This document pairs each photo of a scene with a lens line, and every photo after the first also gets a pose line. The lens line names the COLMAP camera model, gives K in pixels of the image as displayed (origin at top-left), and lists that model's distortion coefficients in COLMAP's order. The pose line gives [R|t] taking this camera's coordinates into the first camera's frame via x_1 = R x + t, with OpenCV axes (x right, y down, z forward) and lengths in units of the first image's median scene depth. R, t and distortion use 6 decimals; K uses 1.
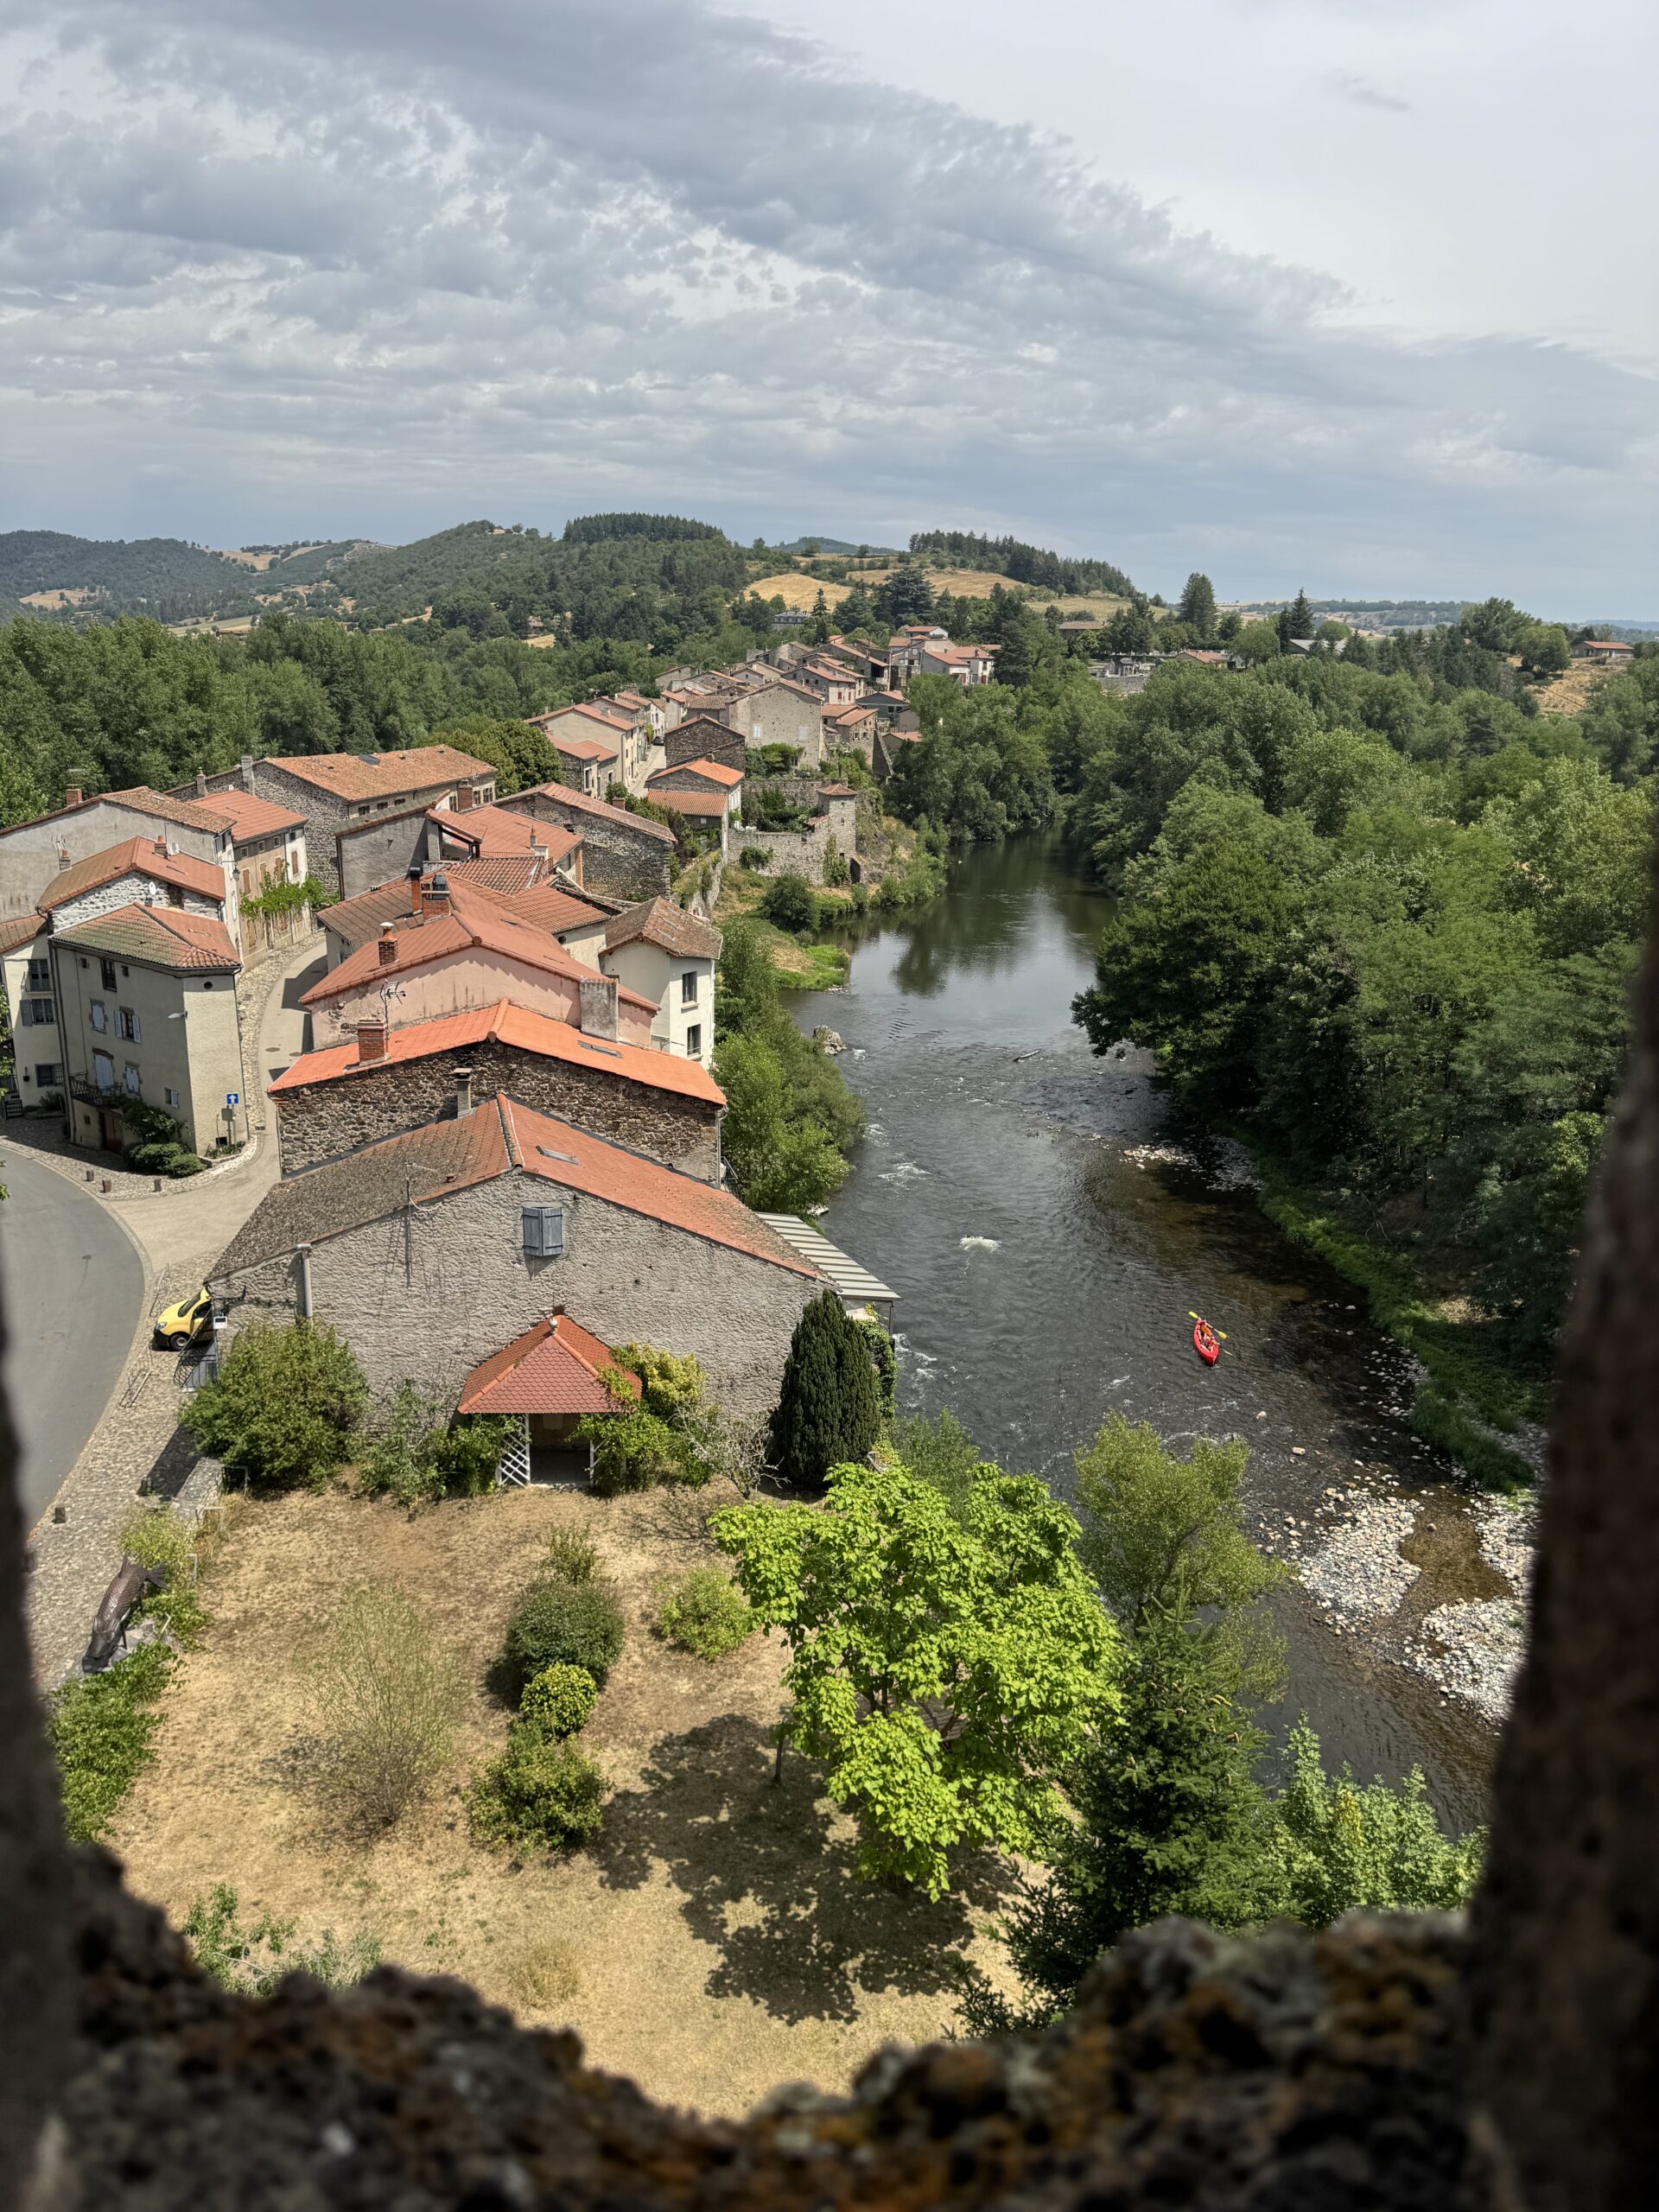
lens RADIAL K [[1561.7, 0, 821.9], [0, 1561.7, 1097.4], [0, 0, 1]] dist [0.050158, -0.066007]
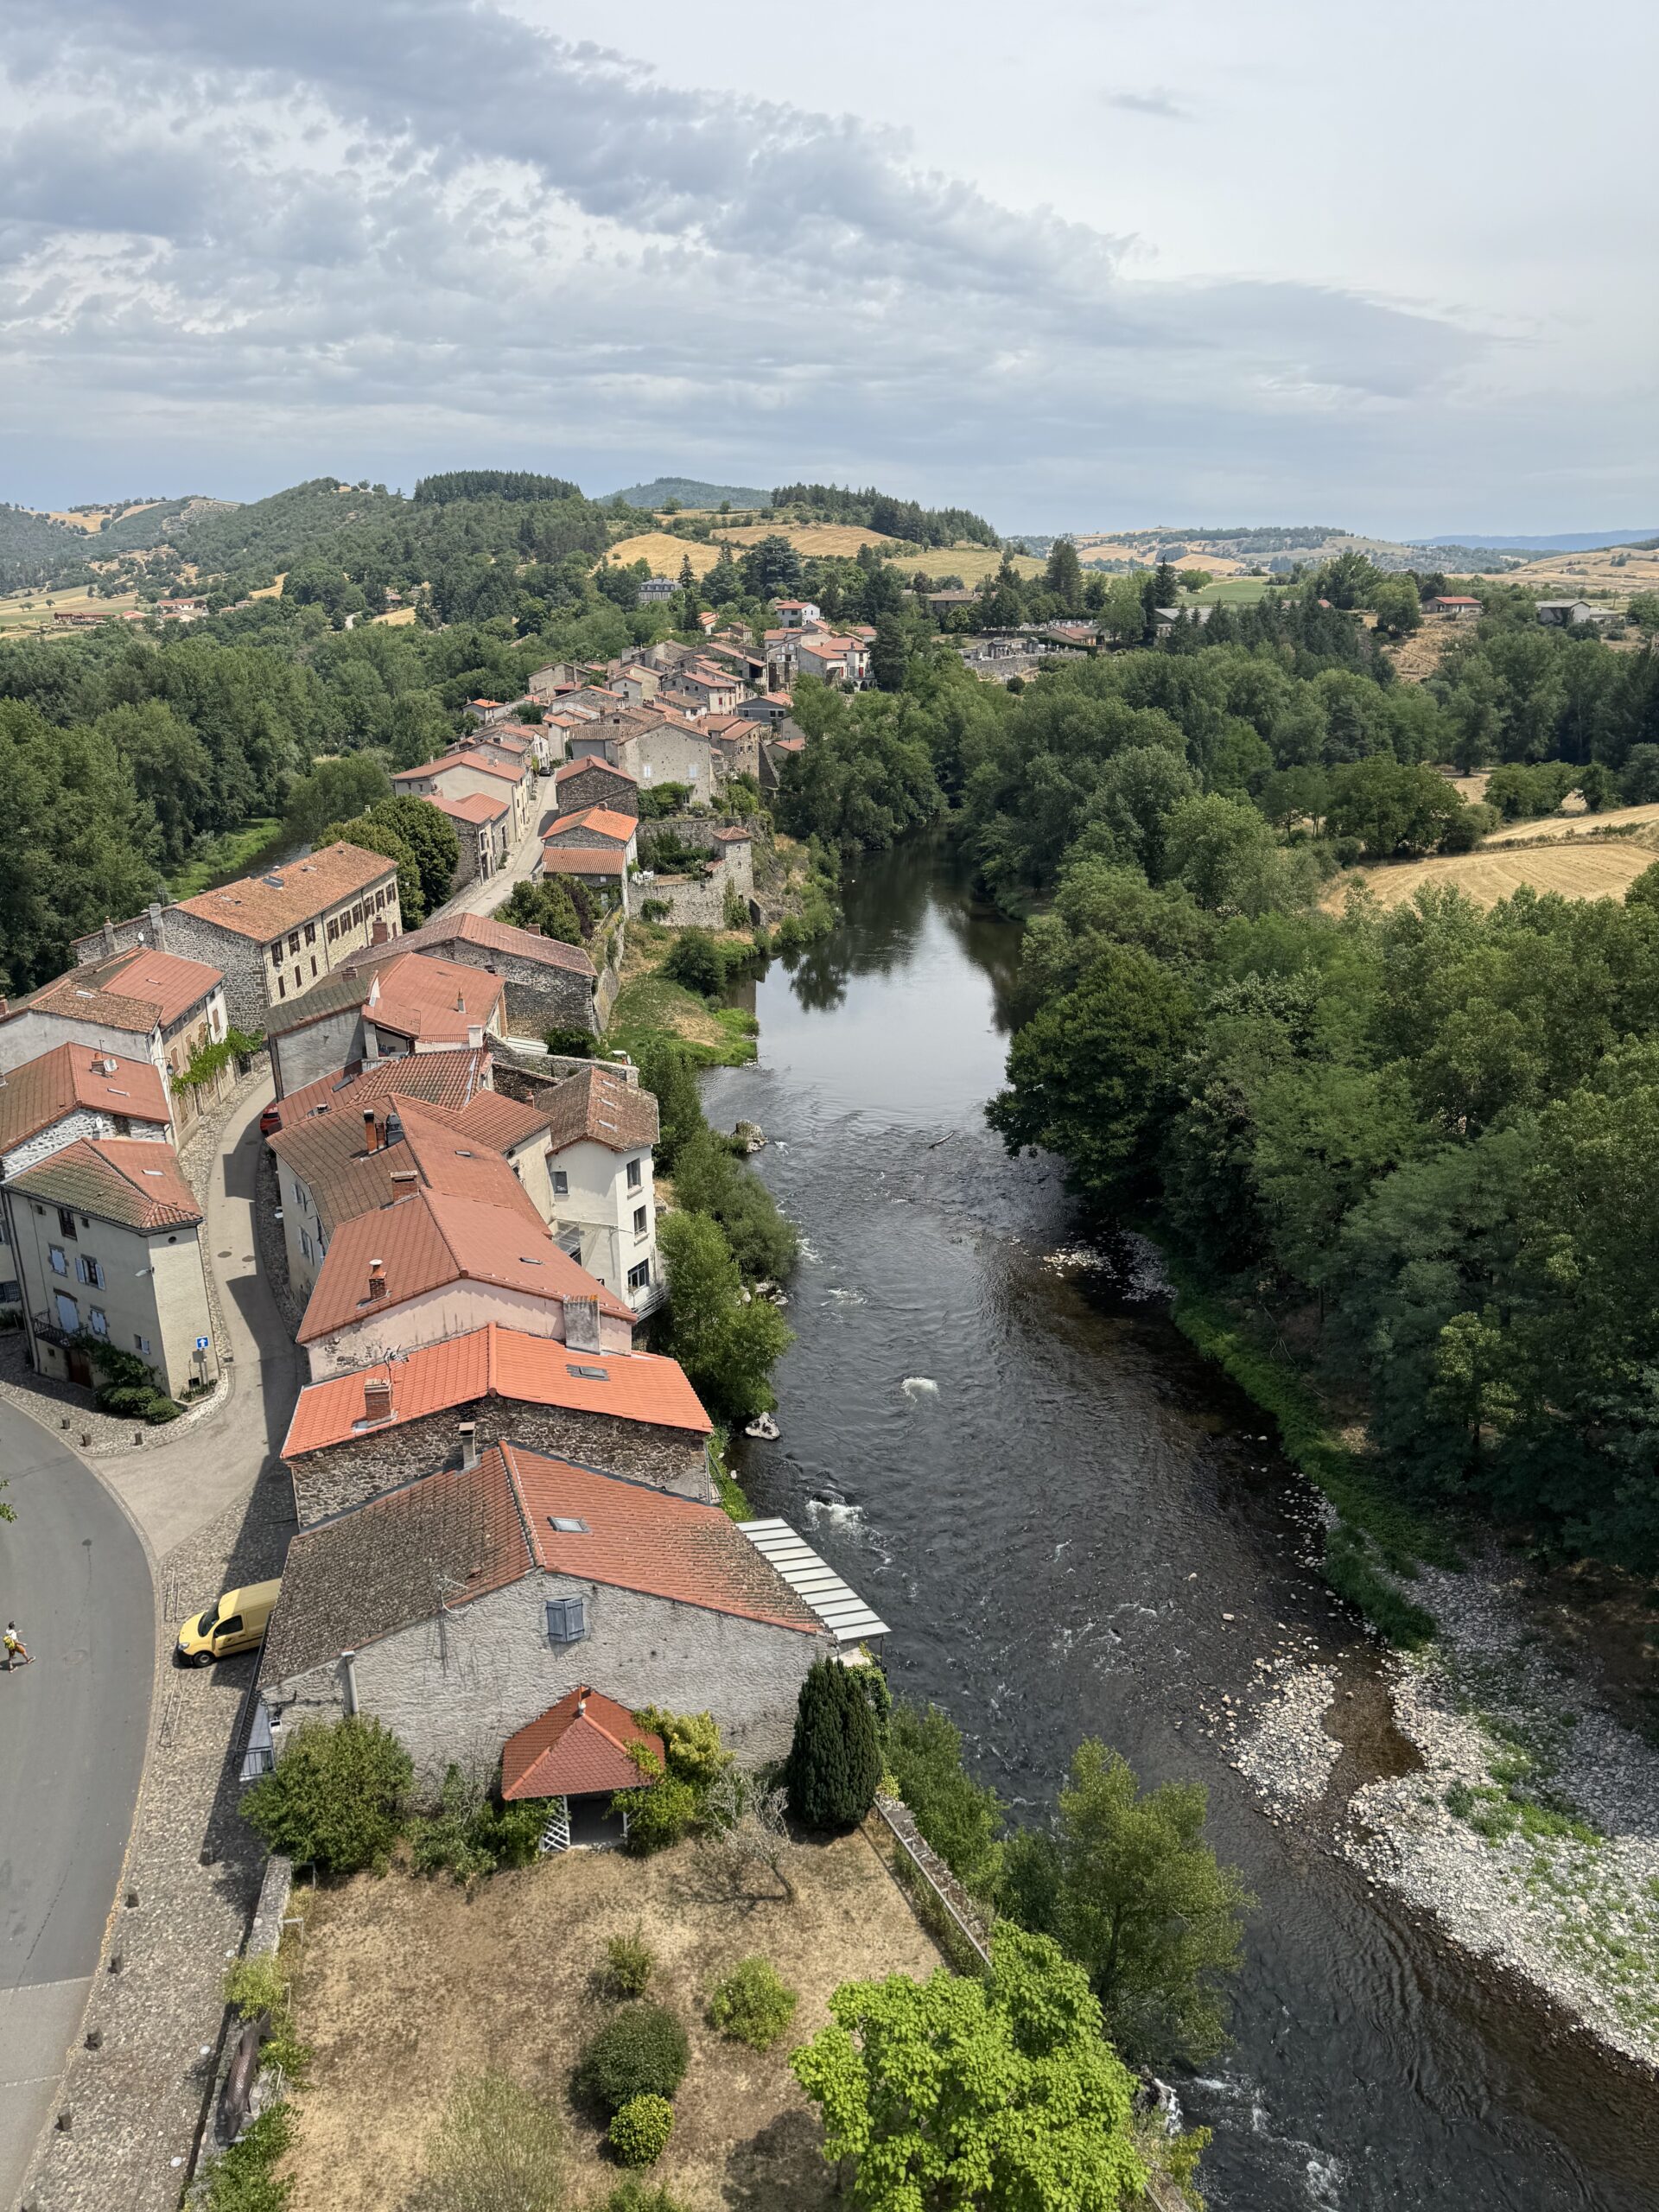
lens RADIAL K [[1561.7, 0, 834.5], [0, 1561.7, 1102.6], [0, 0, 1]] dist [0.050158, -0.066007]
pose [[0.995252, -0.061642, 0.075318, -0.025357], [0.058168, 0.997177, 0.047480, -0.155455], [-0.078032, -0.042873, 0.996029, -0.049244]]
